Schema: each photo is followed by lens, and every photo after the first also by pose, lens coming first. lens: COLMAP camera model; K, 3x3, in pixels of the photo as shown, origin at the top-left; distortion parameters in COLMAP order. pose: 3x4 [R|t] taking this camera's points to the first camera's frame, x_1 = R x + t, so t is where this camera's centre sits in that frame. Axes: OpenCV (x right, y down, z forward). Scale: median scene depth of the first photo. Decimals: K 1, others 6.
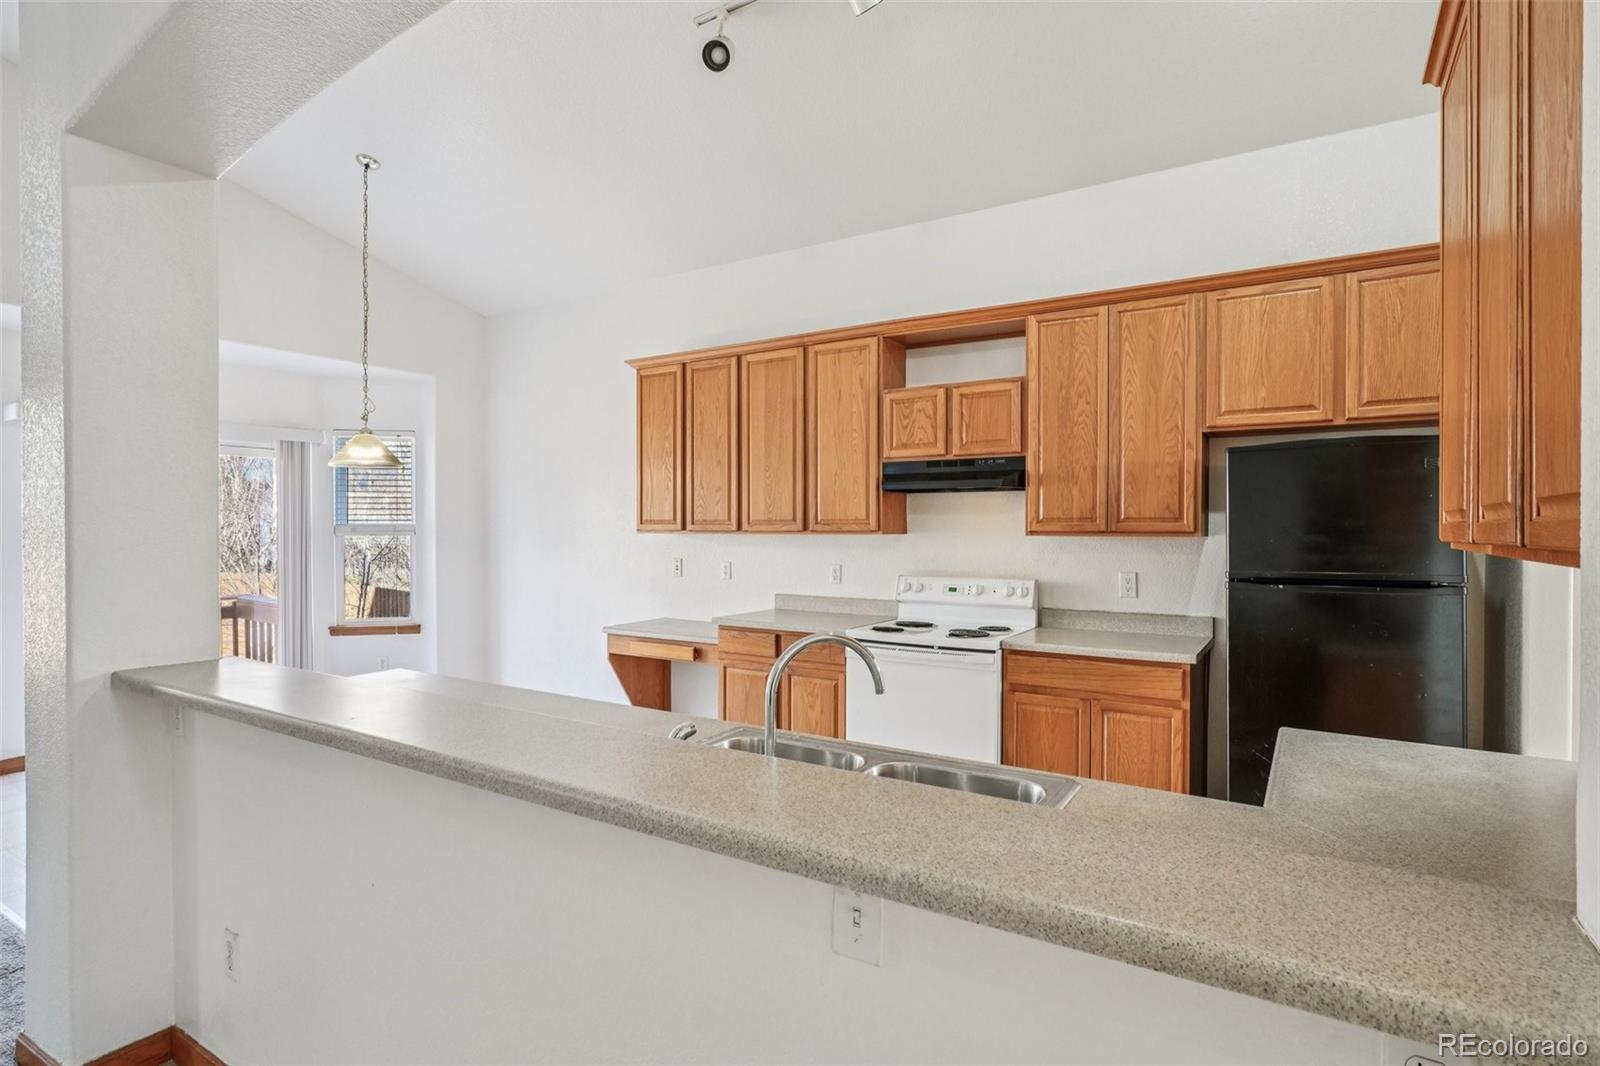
lens RADIAL K [[822.2, 0, 806.6], [0, 822.2, 529.9], [0, 0, 1]] dist [-0.012329, 0.004591]
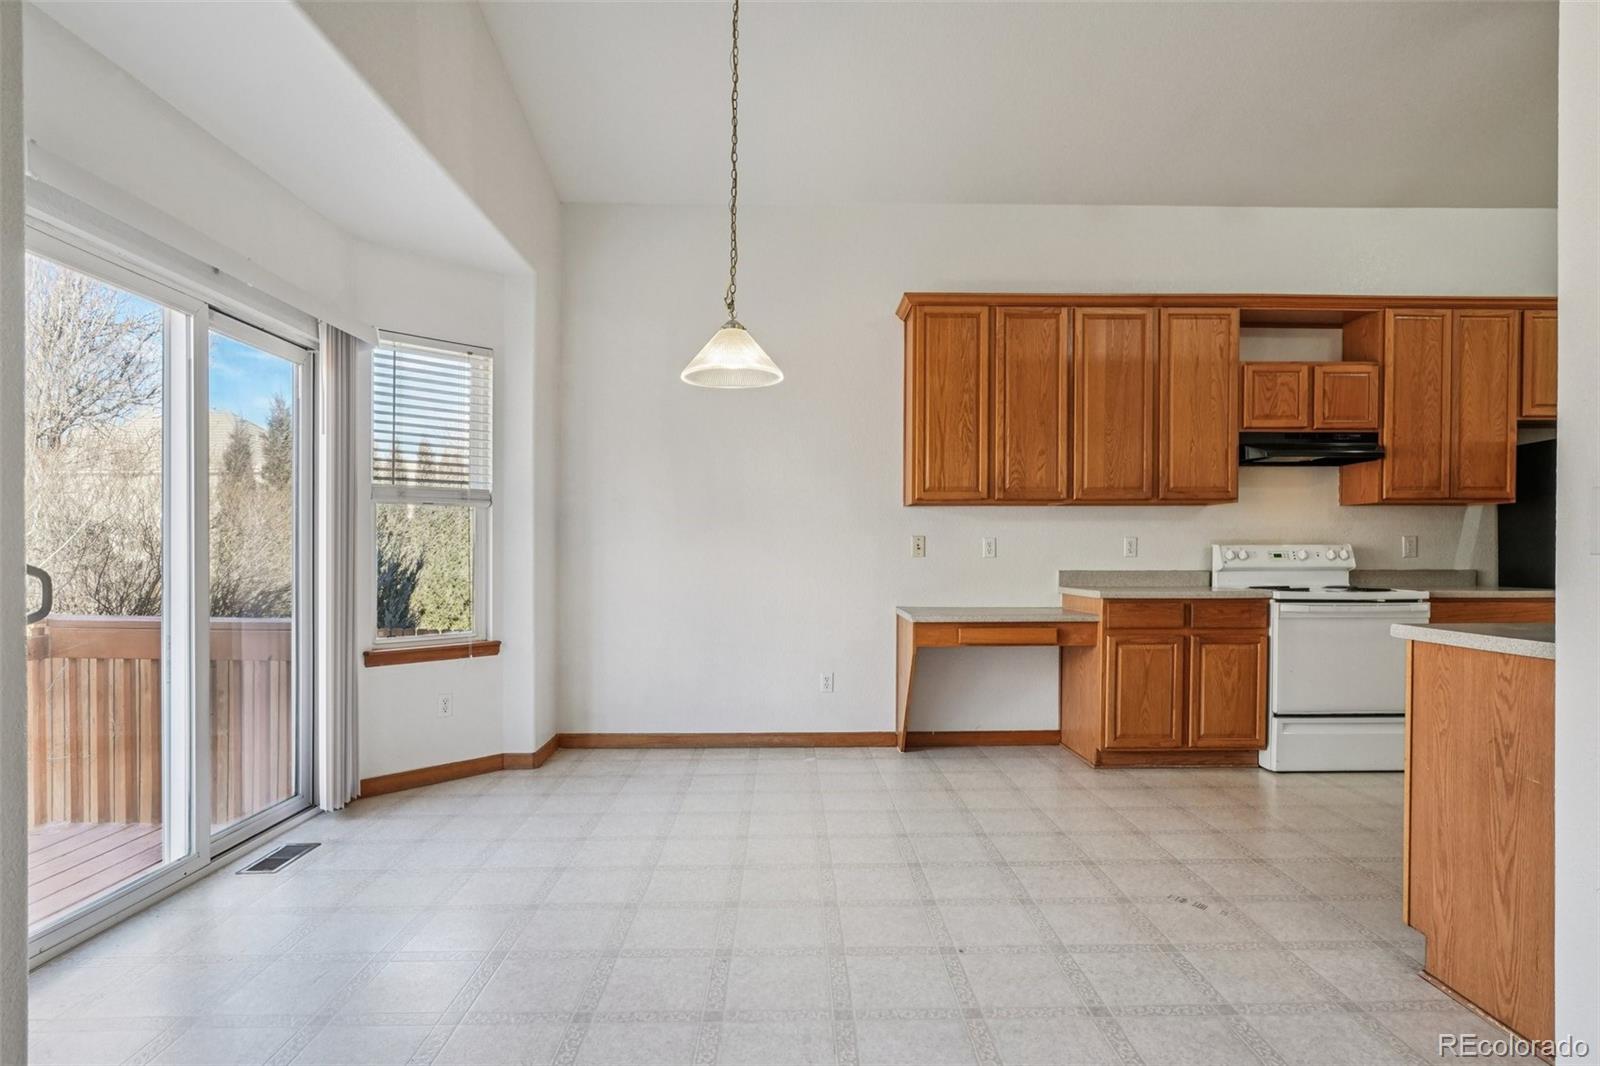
lens RADIAL K [[822.2, 0, 802.7], [0, 822.2, 565.6], [0, 0, 1]] dist [-0.012329, 0.004591]
pose [[0.831968, -0.009585, 0.554740, -0.902742], [0.005285, 0.999942, 0.009352, 0.070031], [-0.554798, -0.004849, 0.831971, 0.441155]]
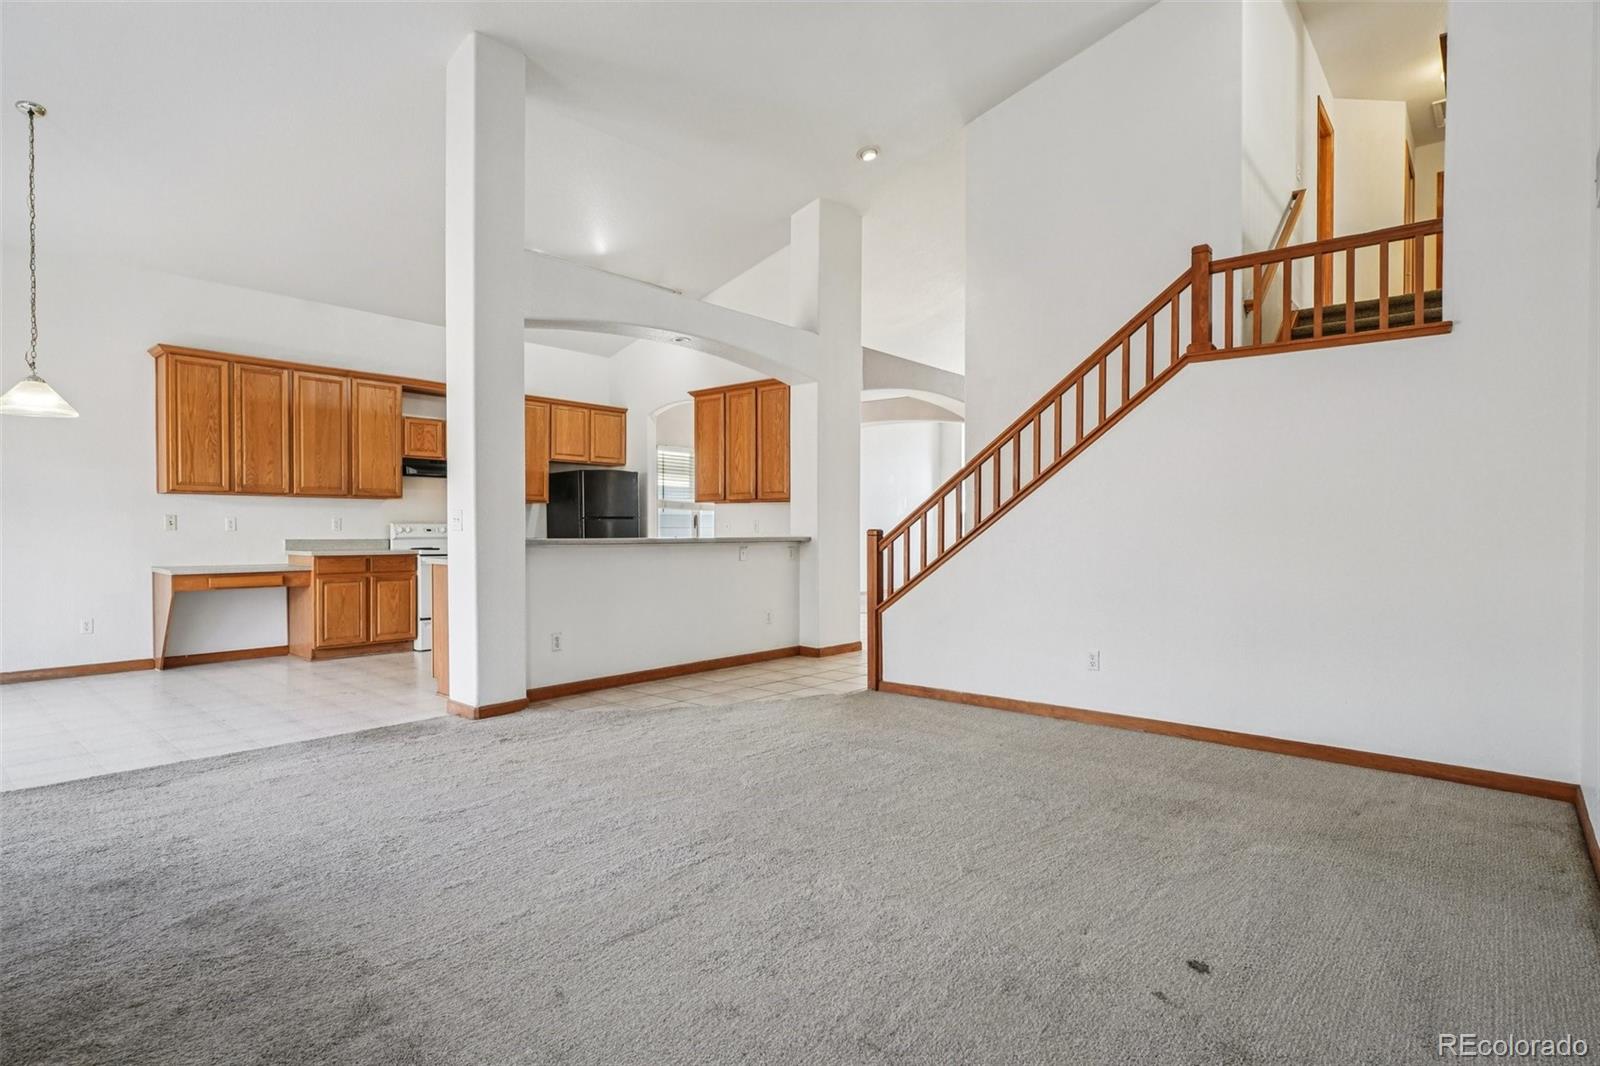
lens RADIAL K [[822.2, 0, 789.5], [0, 822.2, 556.4], [0, 0, 1]] dist [-0.012329, 0.004591]
pose [[0.153474, -0.034802, 0.987540, -1.463912], [-0.000934, 0.999374, 0.035364, 0.063982], [-0.988152, -0.006350, 0.153345, -0.074103]]
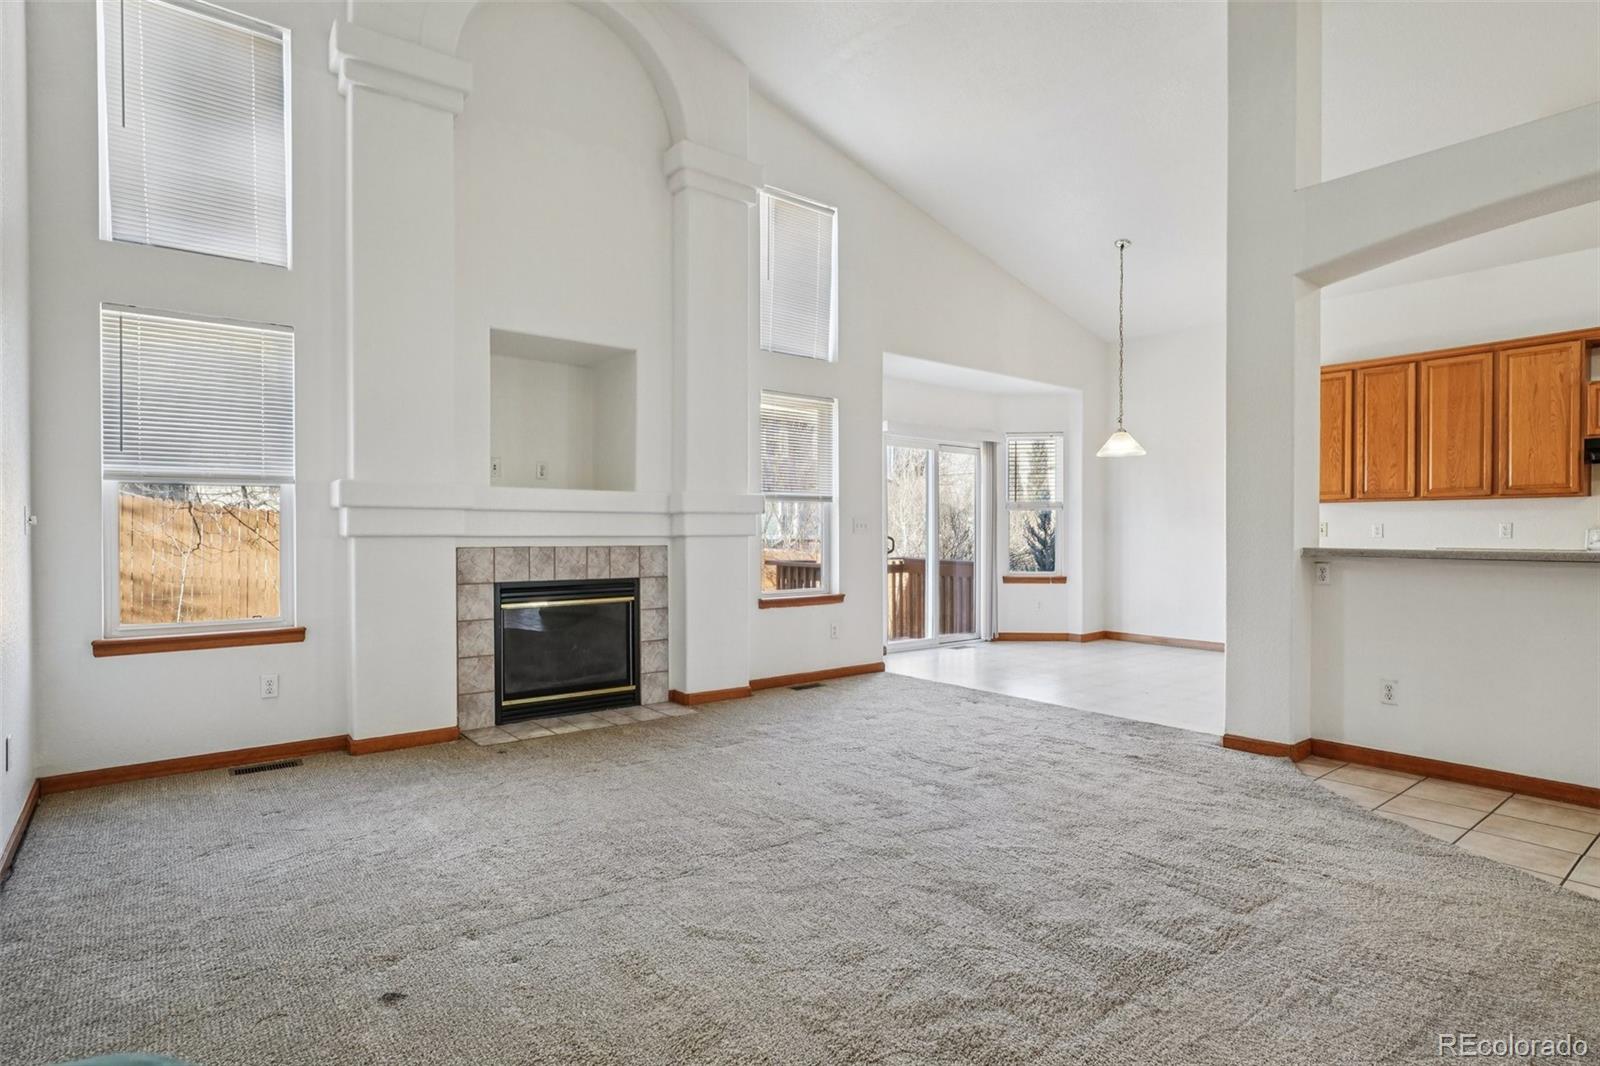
lens RADIAL K [[822.2, 0, 805.1], [0, 822.2, 535.7], [0, 0, 1]] dist [-0.012329, 0.004591]
pose [[0.946035, 0.002124, -0.324057, -0.625045], [-0.001697, 0.999997, 0.001601, 0.066865], [0.324059, -0.000965, 0.946036, -0.576543]]
